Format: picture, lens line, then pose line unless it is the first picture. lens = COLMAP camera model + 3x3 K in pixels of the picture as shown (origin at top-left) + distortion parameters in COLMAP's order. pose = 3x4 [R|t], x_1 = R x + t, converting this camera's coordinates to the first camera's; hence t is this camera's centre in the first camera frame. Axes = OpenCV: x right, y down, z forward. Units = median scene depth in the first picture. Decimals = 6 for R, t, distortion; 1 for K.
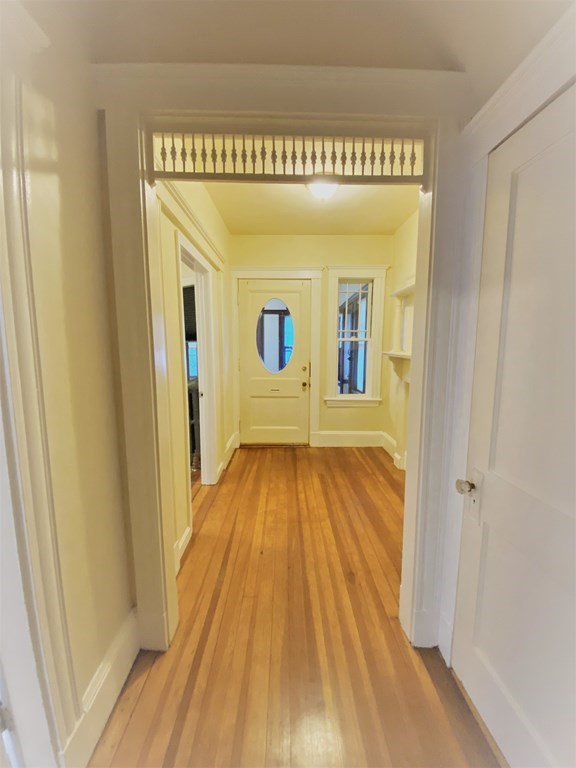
lens RADIAL K [[336.2, 0, 291.1], [0, 336.2, 384.8], [0, 0, 1]] dist [0.072359, -0.048775]
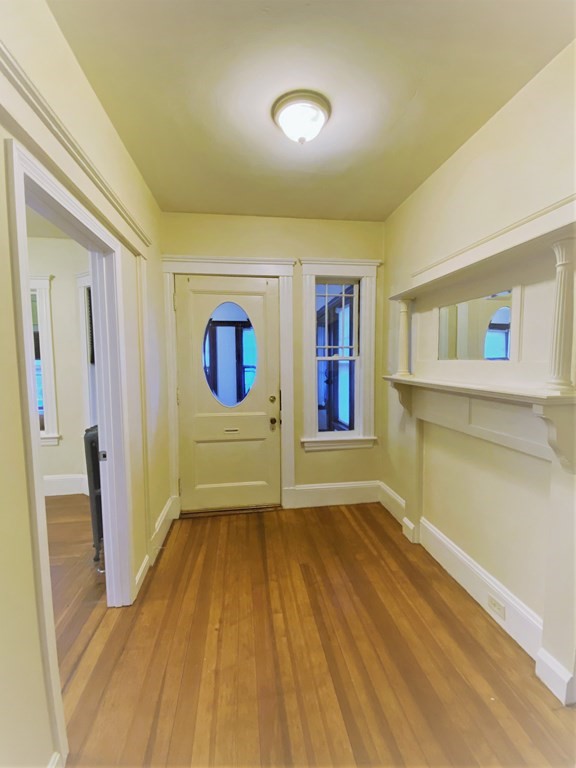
lens RADIAL K [[336.2, 0, 291.1], [0, 336.2, 384.8], [0, 0, 1]] dist [0.072359, -0.048775]
pose [[0.991994, -0.021666, 0.124412, -0.010001], [0.027281, 0.998676, -0.043607, -0.047254], [-0.123302, 0.046652, 0.991272, 0.282995]]
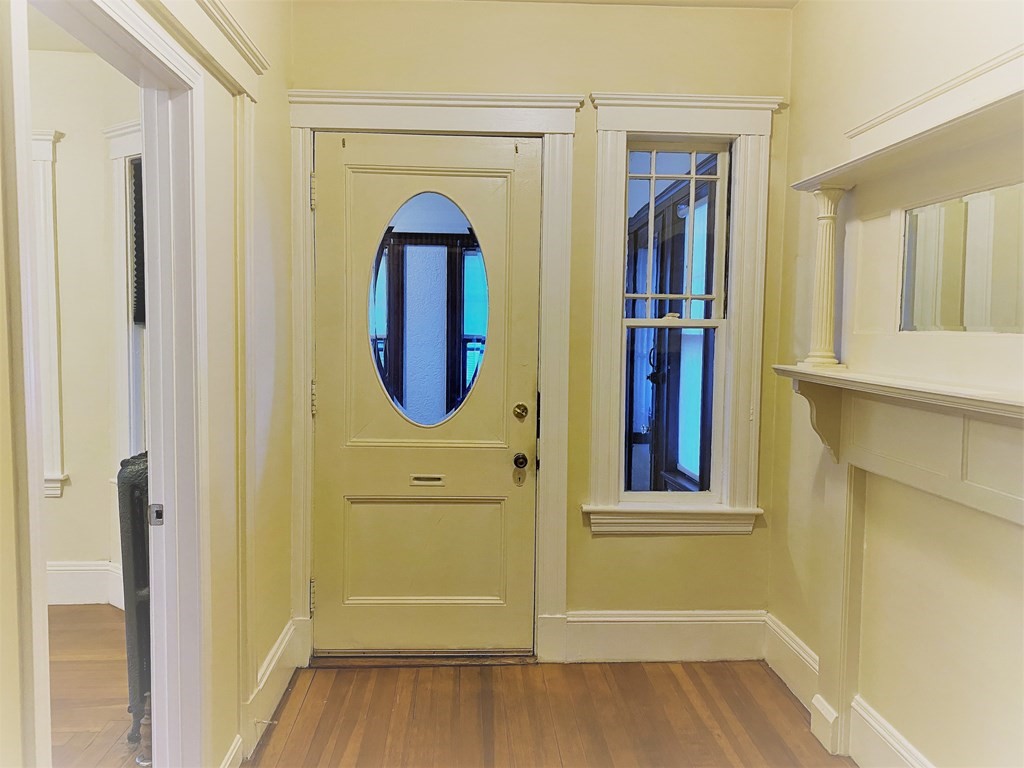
lens RADIAL K [[817.6, 0, 512.0], [0, 817.6, 384.0], [0, 0, 1]] dist [0.044731, -0.001359]
pose [[0.999405, 0.007458, 0.033684, 0.005111], [-0.005849, 0.998850, -0.047595, -0.038474], [-0.034000, 0.047369, 0.998299, 0.231072]]
